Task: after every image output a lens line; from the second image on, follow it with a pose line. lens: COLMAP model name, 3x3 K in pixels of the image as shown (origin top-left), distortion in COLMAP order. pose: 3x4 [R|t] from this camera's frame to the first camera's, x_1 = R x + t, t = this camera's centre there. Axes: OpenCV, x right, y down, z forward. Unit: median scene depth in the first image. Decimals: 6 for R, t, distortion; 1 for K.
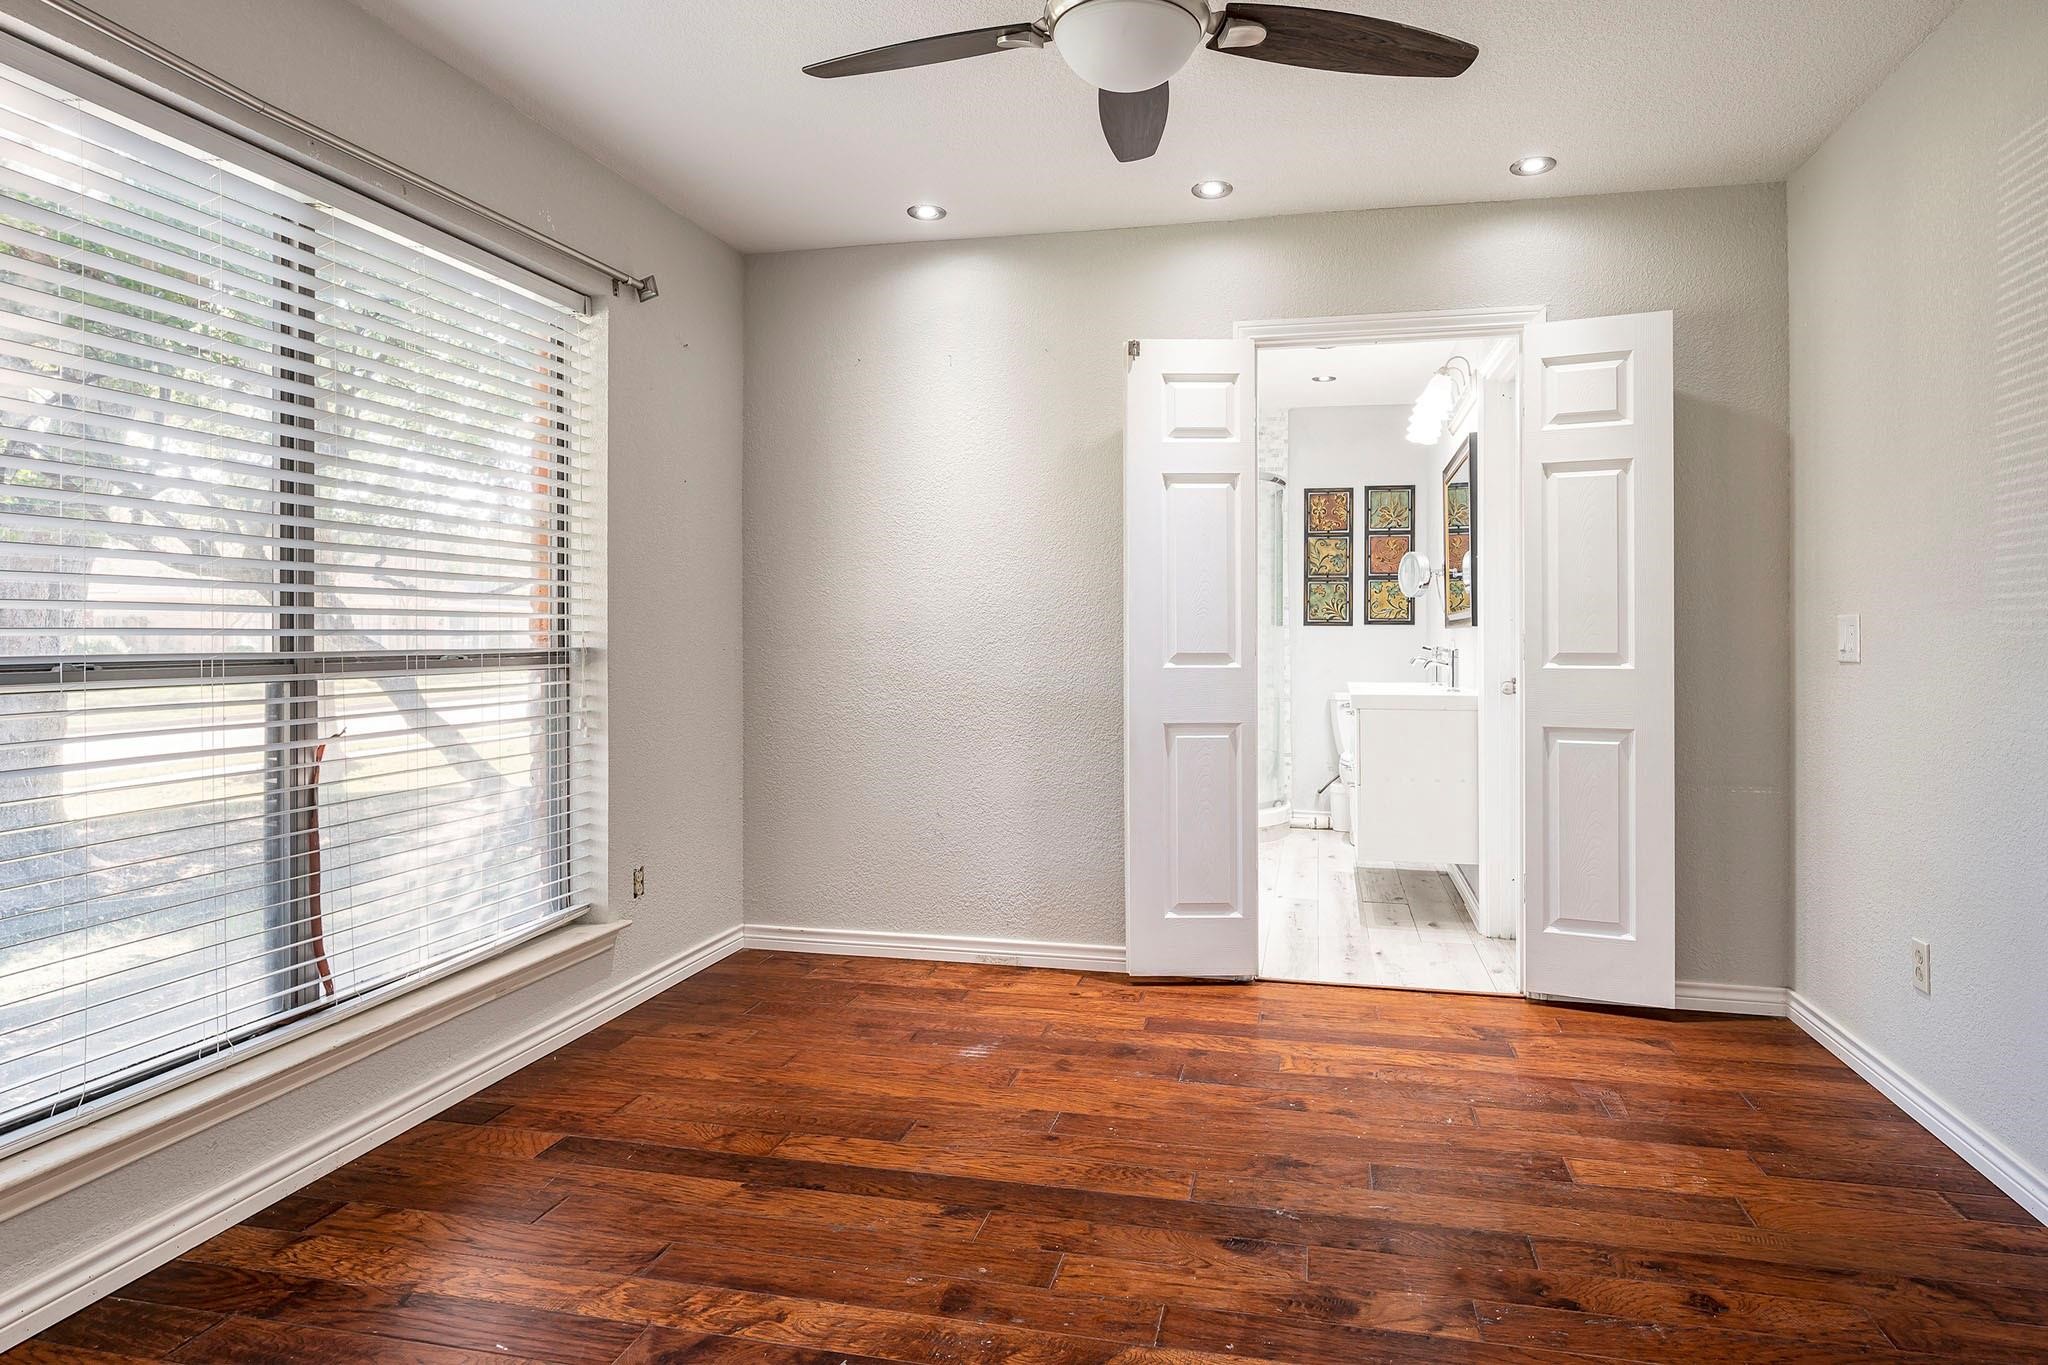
lens RADIAL K [[1270.8, 0, 1018.7], [0, 1270.8, 663.1], [0, 0, 1]] dist [0.012207, -0.008032]
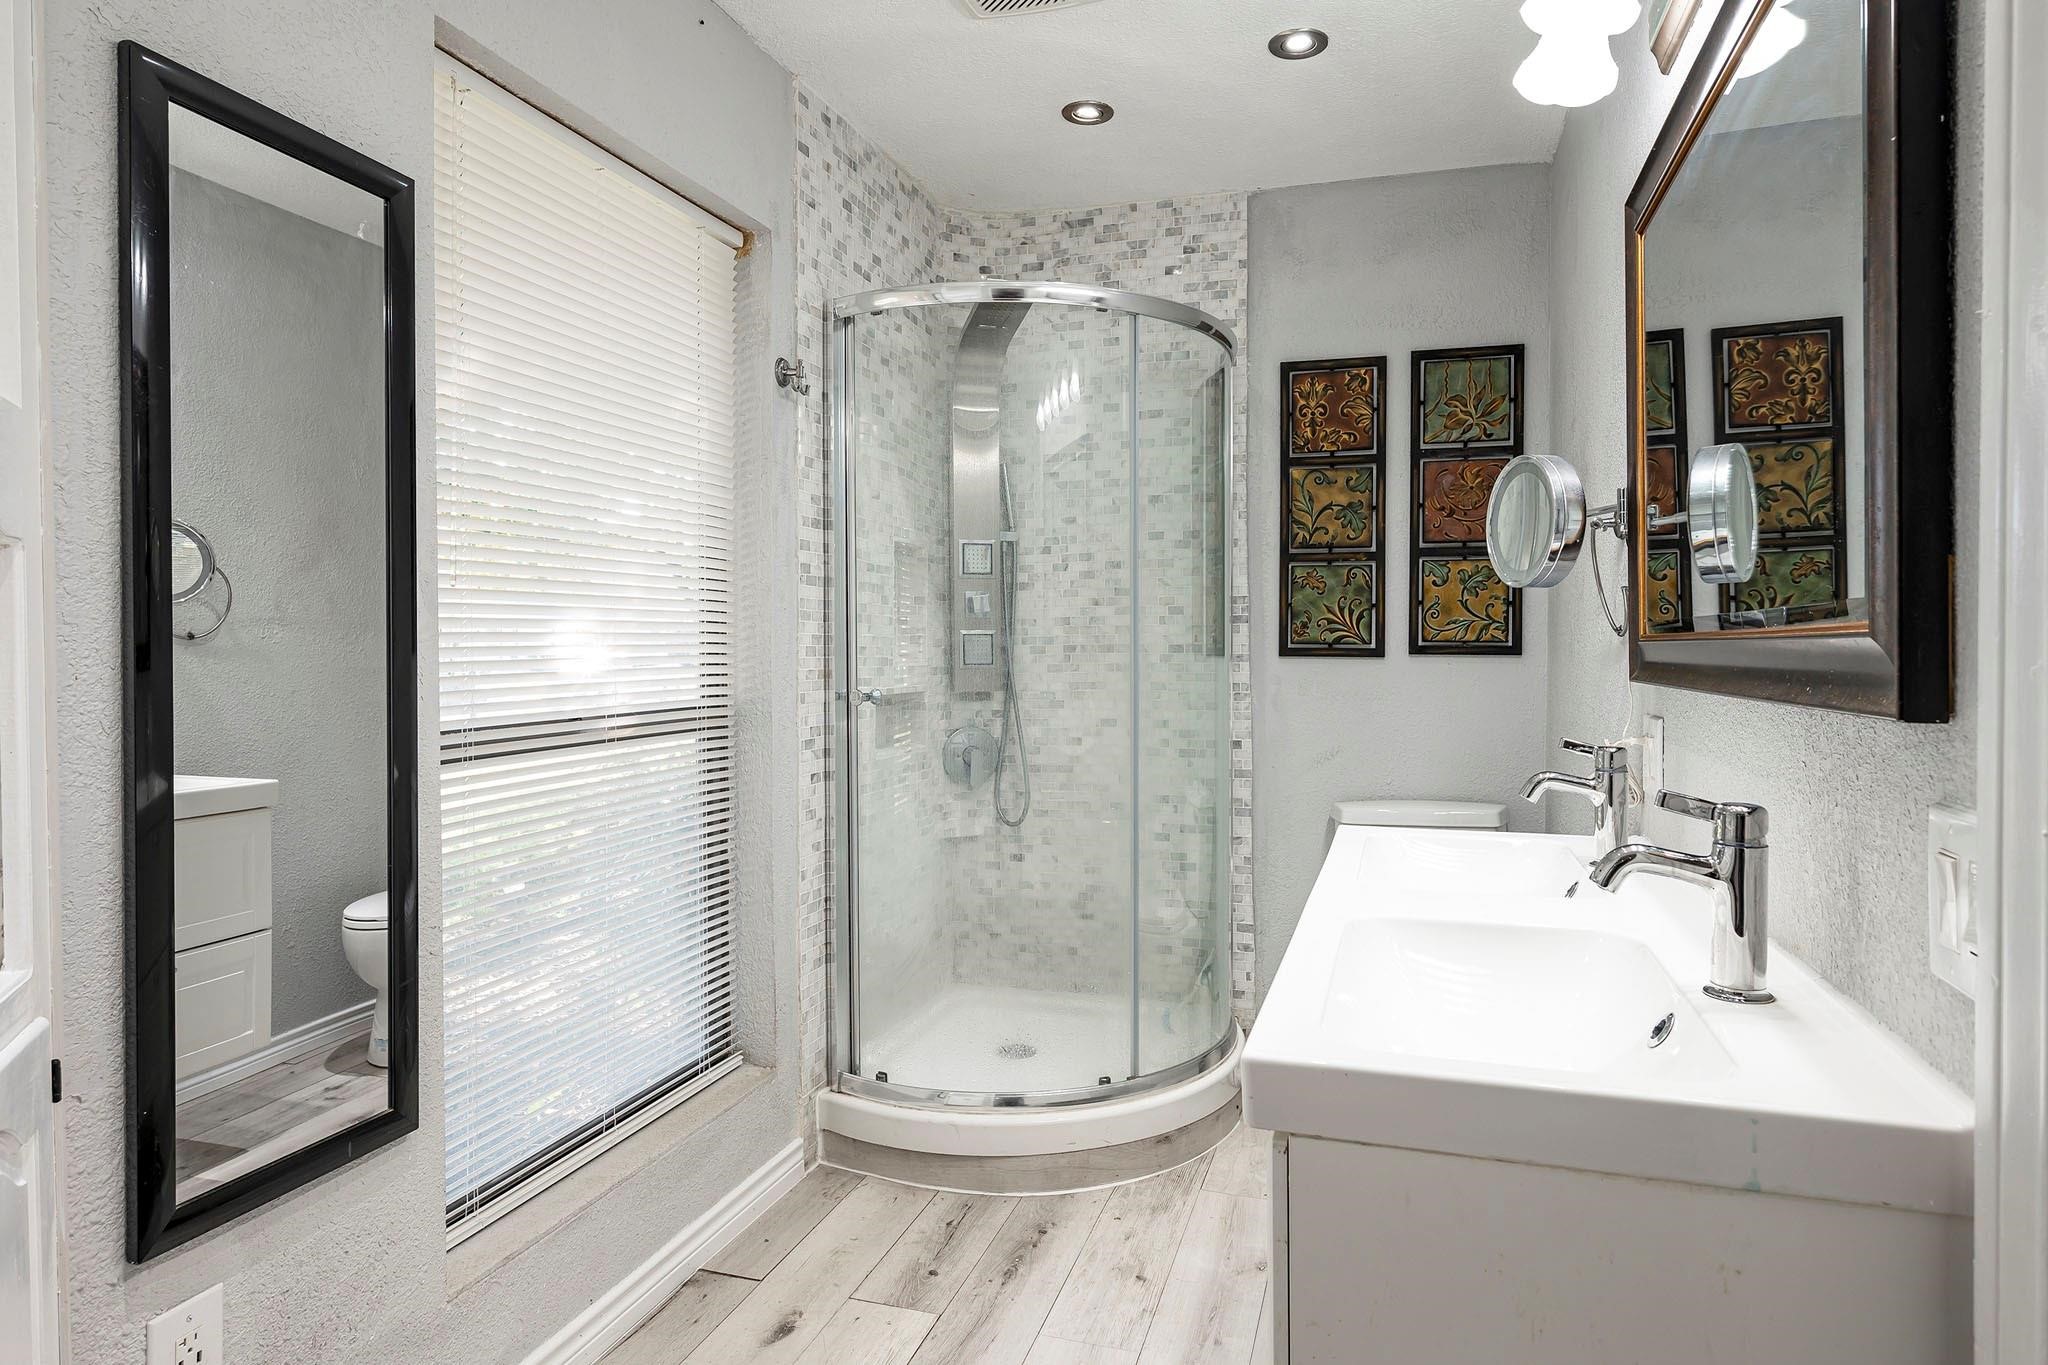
lens RADIAL K [[1270.8, 0, 1025.6], [0, 1270.8, 680.6], [0, 0, 1]] dist [0.012207, -0.008032]
pose [[0.998427, 0.000323, -0.056067, 0.158429], [0.000192, 0.999958, 0.009177, -0.025015], [0.056068, -0.009173, 0.998385, 0.531377]]
